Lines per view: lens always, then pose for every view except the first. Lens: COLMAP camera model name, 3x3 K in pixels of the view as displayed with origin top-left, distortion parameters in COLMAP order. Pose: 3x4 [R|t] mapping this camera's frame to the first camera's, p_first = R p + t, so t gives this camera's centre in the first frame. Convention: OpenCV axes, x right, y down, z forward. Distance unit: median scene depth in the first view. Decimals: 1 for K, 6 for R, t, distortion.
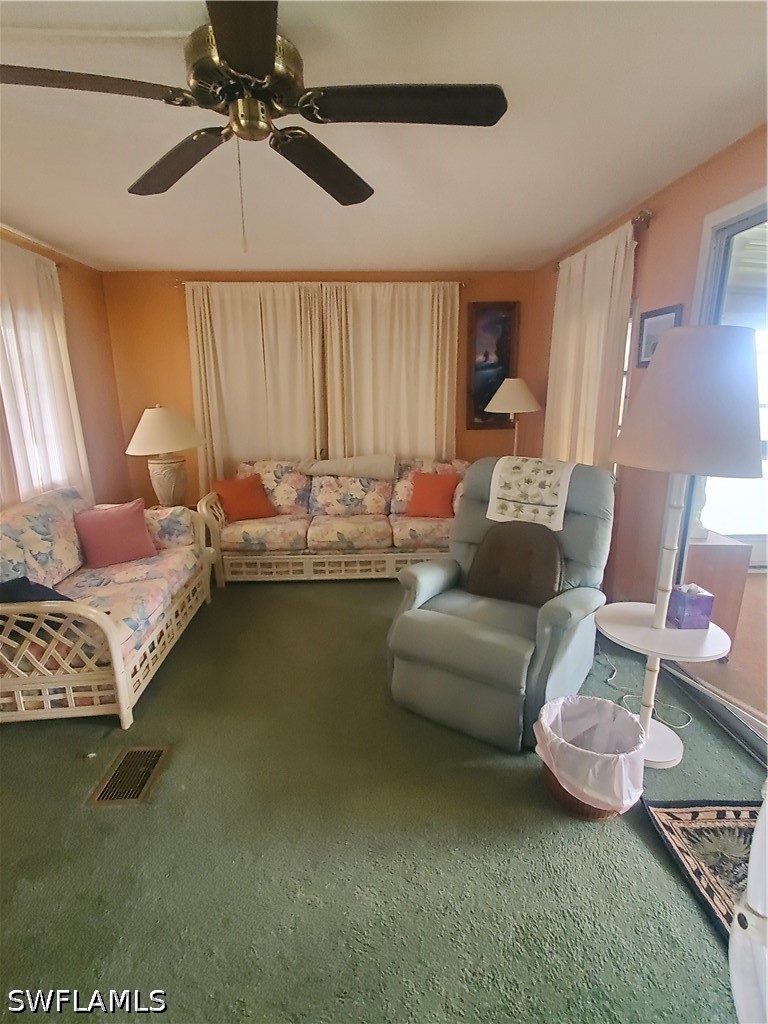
lens RADIAL K [[508.0, 0, 384.0], [0, 508.0, 512.0], [0, 0, 1]] dist [0.002962, 0.000113]
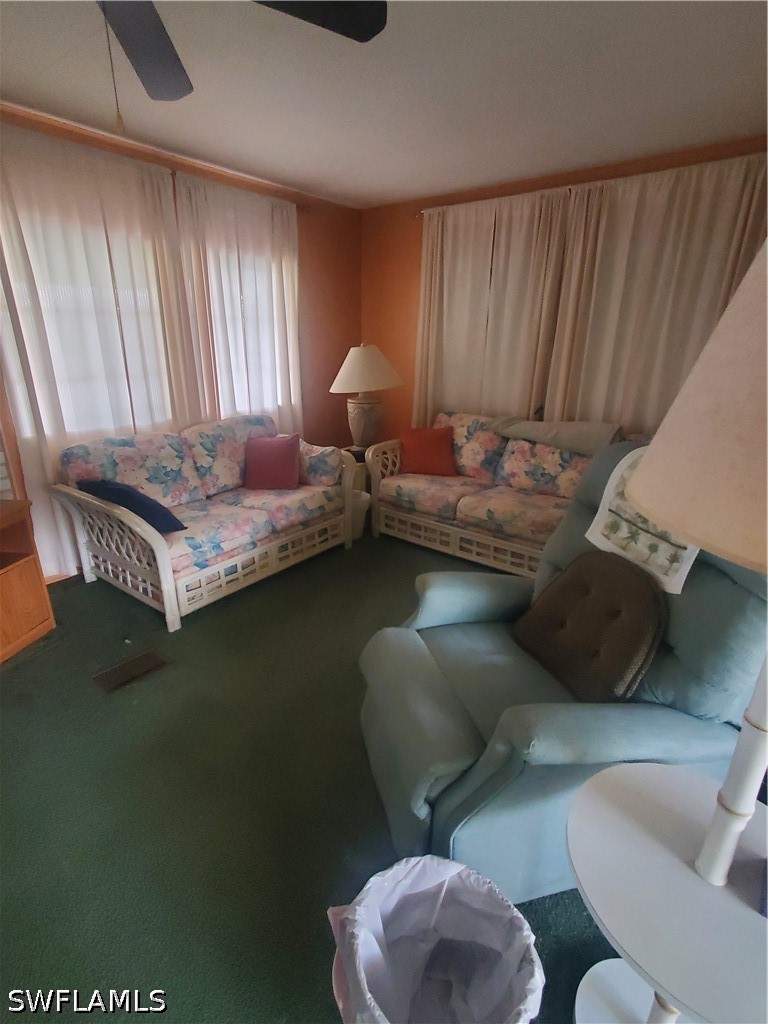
lens RADIAL K [[508.0, 0, 384.0], [0, 508.0, 512.0], [0, 0, 1]] dist [0.002962, 0.000113]
pose [[0.754094, 0.233094, -0.614011, 0.281955], [-0.176091, 0.972428, 0.152894, -0.050634], [0.632720, -0.007174, 0.774347, 0.259004]]
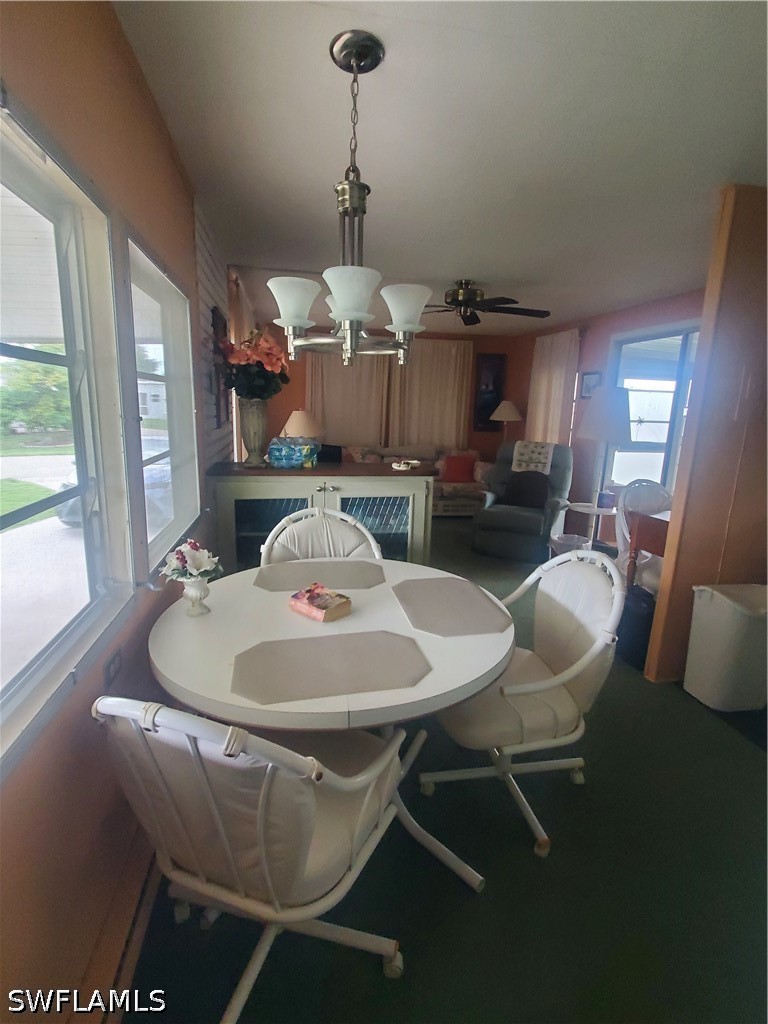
lens RADIAL K [[508.0, 0, 384.0], [0, 508.0, 512.0], [0, 0, 1]] dist [0.002962, 0.000113]
pose [[0.990295, 0.007512, 0.138776, -0.414754], [-0.003940, 0.999654, -0.025996, 0.166506], [-0.138923, 0.025197, 0.989983, -0.660121]]
